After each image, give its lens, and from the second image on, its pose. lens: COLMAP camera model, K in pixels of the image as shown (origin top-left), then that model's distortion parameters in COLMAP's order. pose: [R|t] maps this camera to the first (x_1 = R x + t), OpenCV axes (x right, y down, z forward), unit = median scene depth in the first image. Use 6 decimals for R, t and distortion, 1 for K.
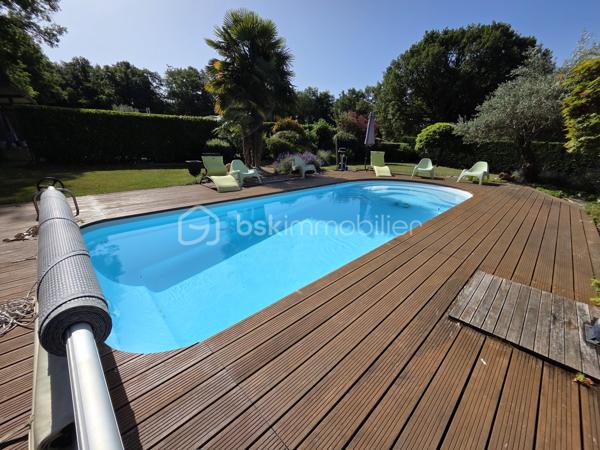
lens RADIAL K [[249.2, 0, 300.0], [0, 249.2, 225.0], [0, 0, 1]] dist [-0.002209, 0.000361]
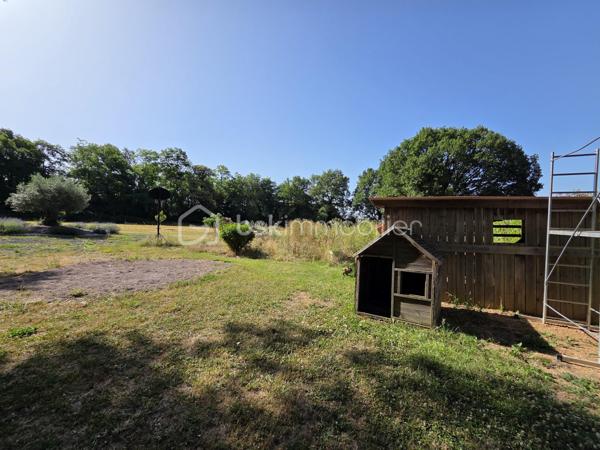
lens RADIAL K [[246.6, 0, 300.0], [0, 246.6, 225.0], [0, 0, 1]] dist [-0.002808, -0.000309]
pose [[0.930698, -0.028077, 0.364710, -0.170427], [0.140423, 0.948079, -0.285355, -0.065318], [-0.337762, 0.316793, 0.886318, 0.160876]]
